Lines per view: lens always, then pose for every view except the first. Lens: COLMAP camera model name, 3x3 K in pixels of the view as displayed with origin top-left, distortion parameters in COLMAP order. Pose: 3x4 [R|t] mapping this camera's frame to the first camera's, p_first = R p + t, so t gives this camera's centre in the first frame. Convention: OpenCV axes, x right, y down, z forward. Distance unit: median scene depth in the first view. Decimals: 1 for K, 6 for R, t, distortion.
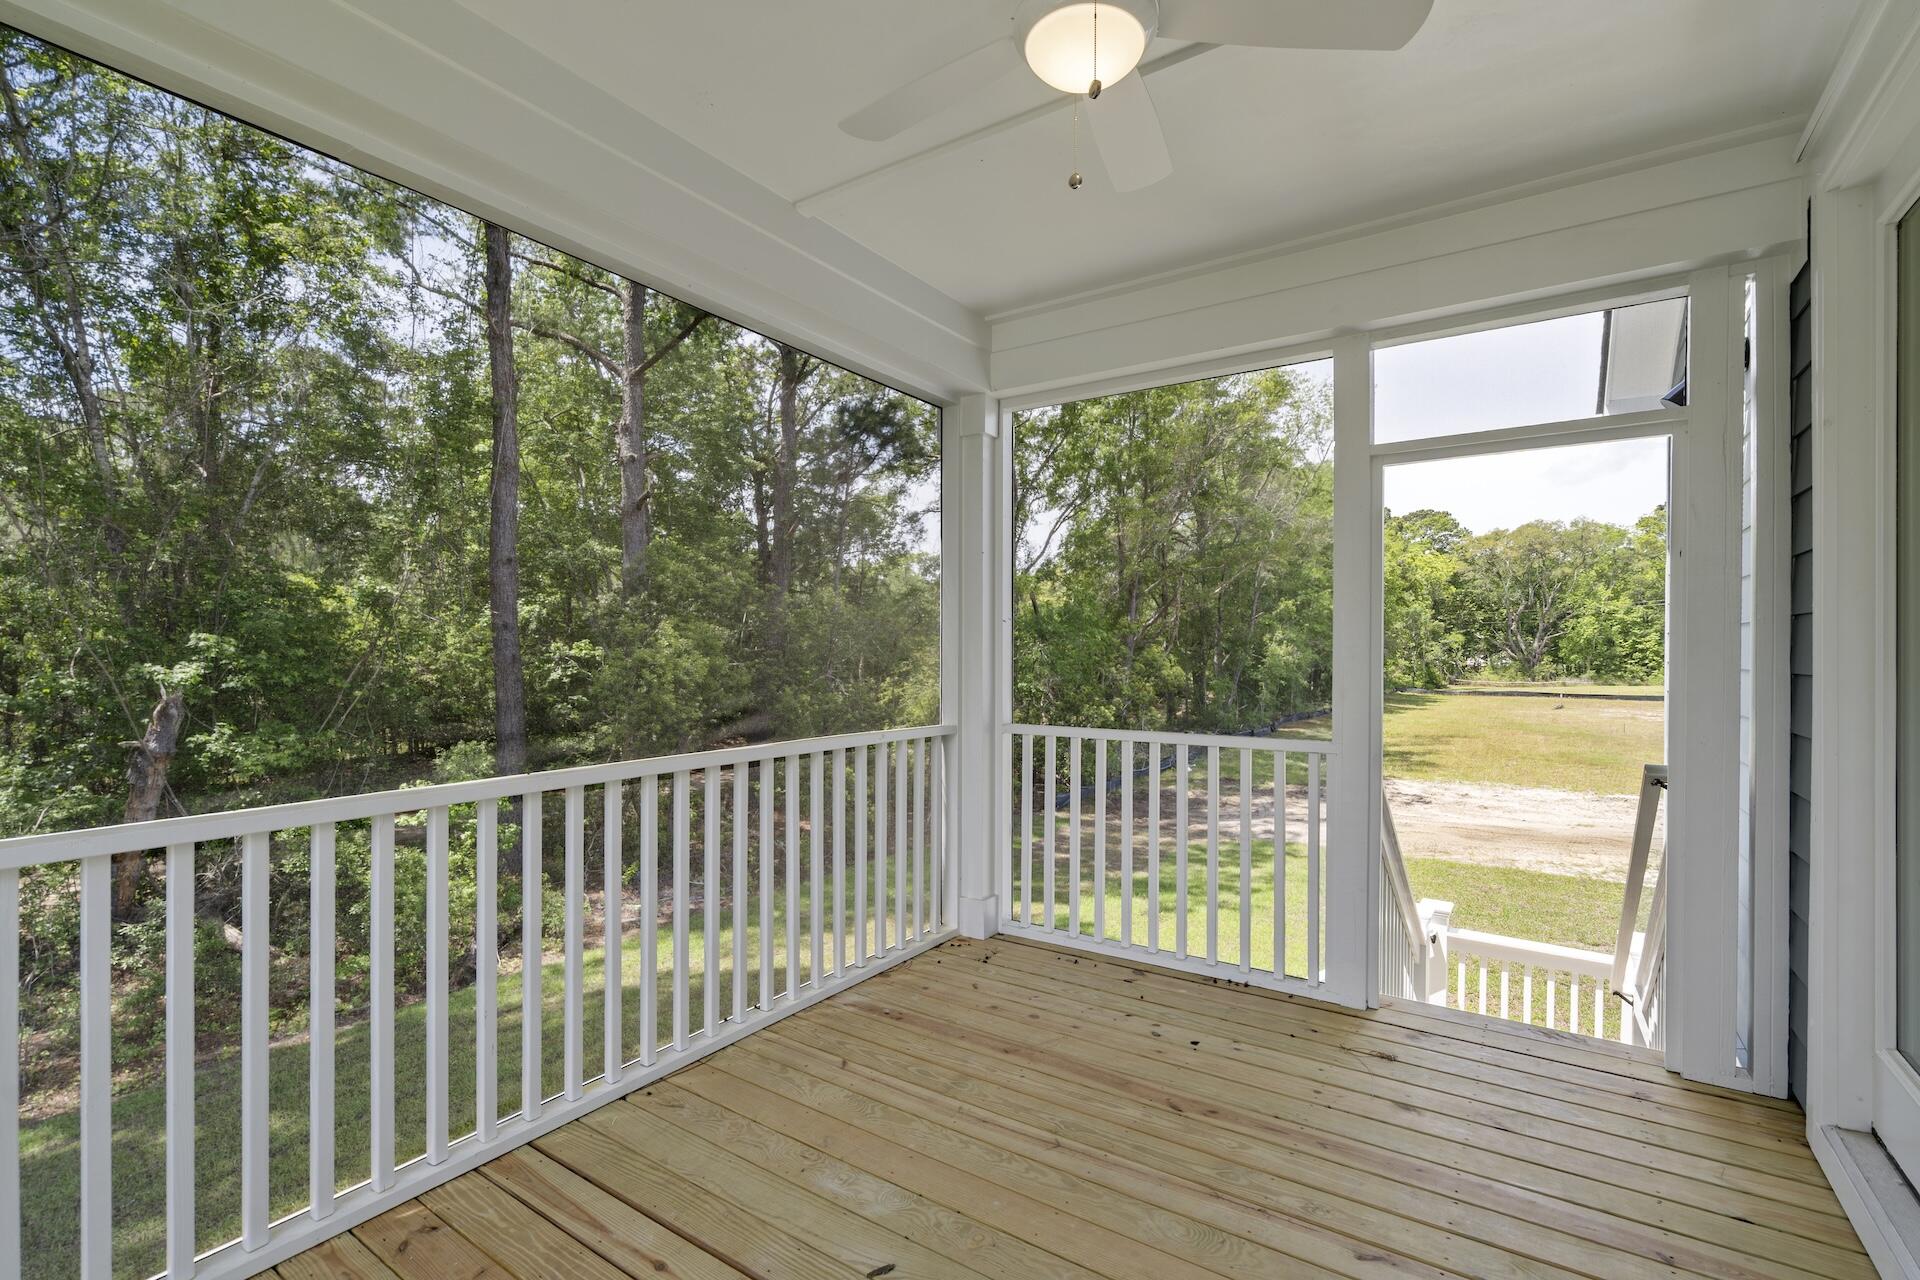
lens RADIAL K [[861.4, 0, 970.0], [0, 861.4, 650.2], [0, 0, 1]] dist [0.000349, 0.000068]
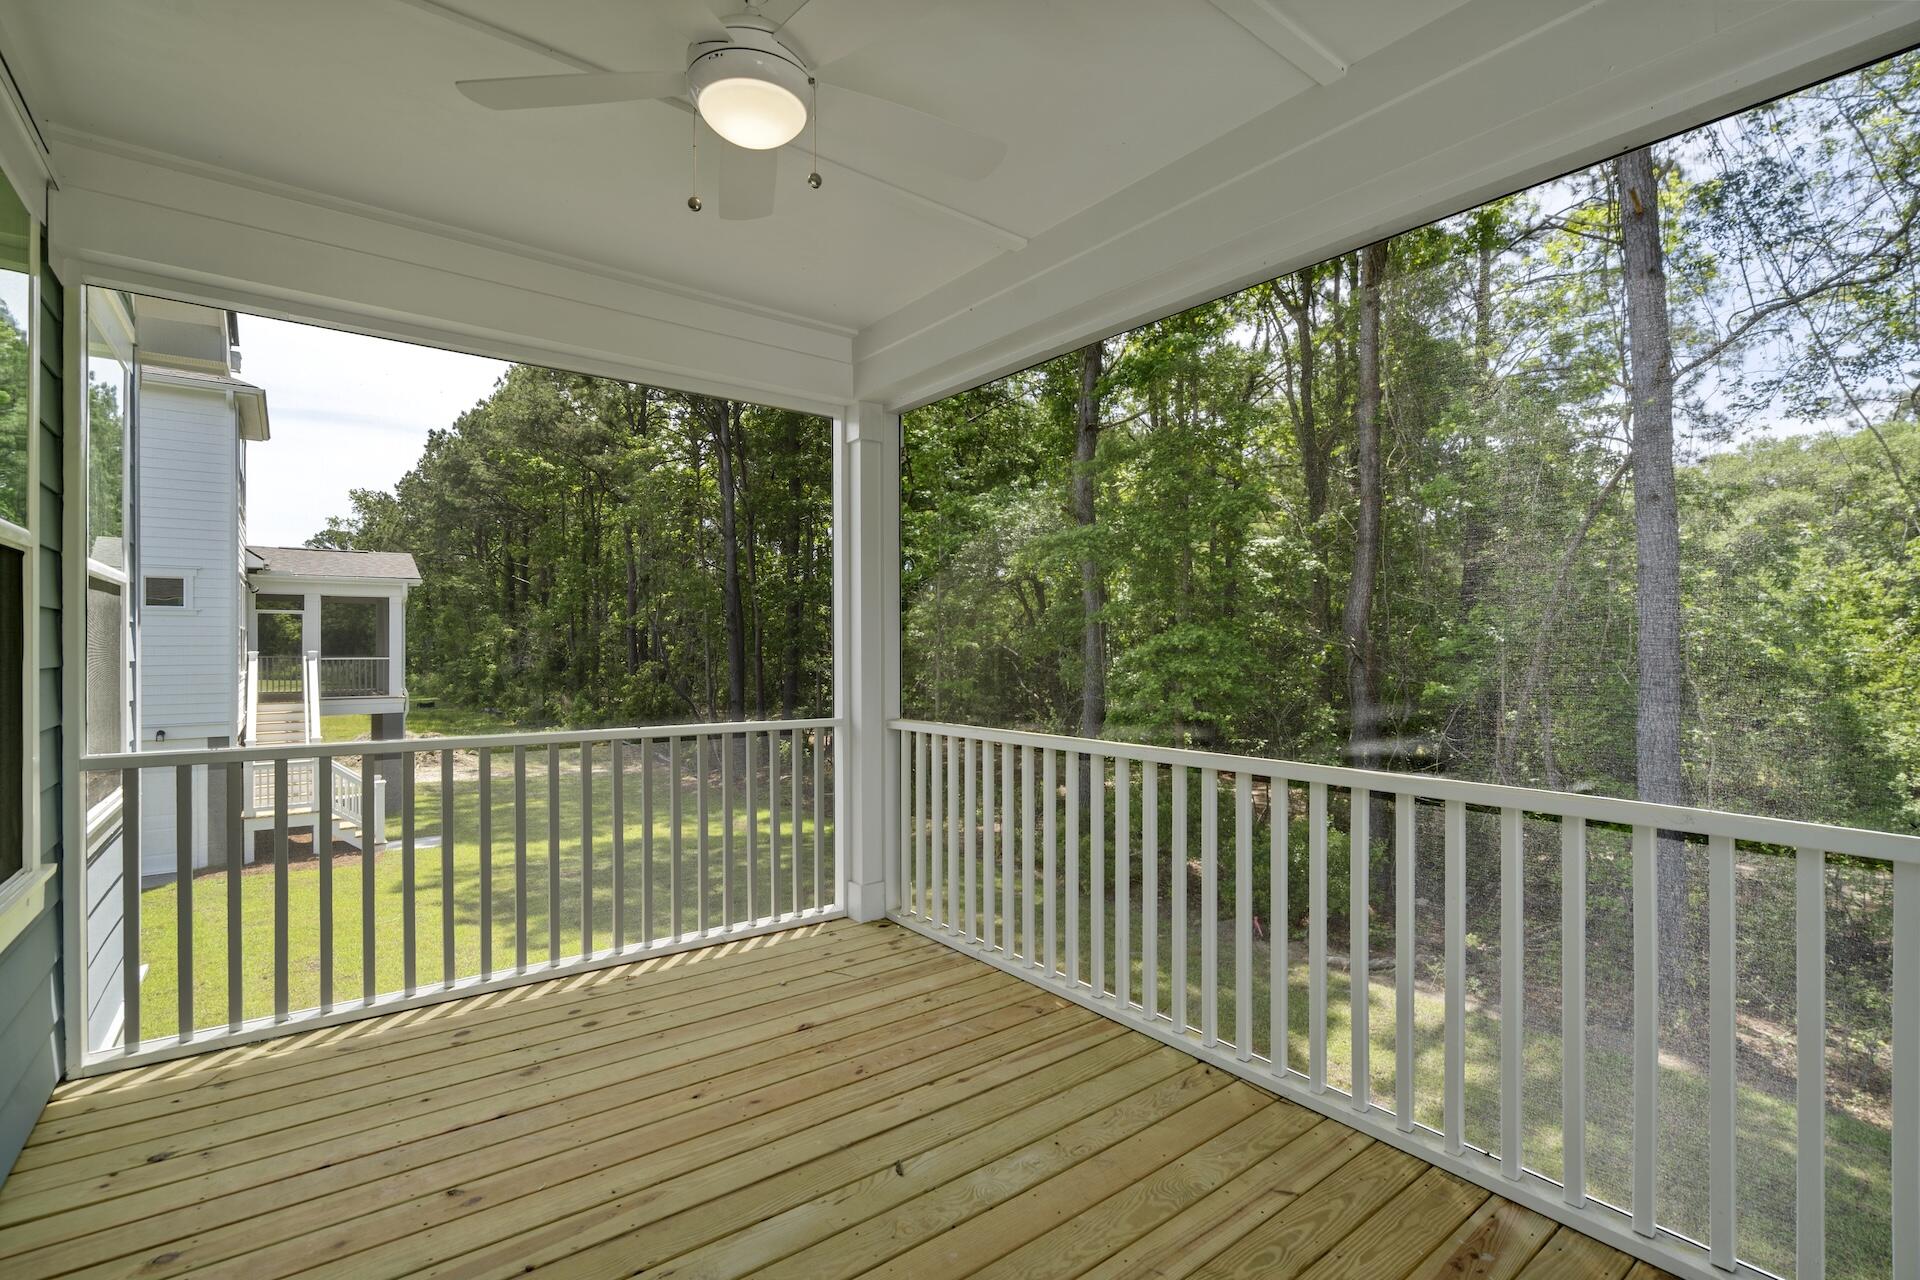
lens RADIAL K [[861.4, 0, 970.0], [0, 861.4, 650.2], [0, 0, 1]] dist [0.000349, 0.000068]
pose [[-0.311009, -0.003628, -0.950400, 0.775240], [-0.003525, 0.999990, -0.002664, -0.000356], [0.950400, 0.002521, -0.311019, 1.119223]]
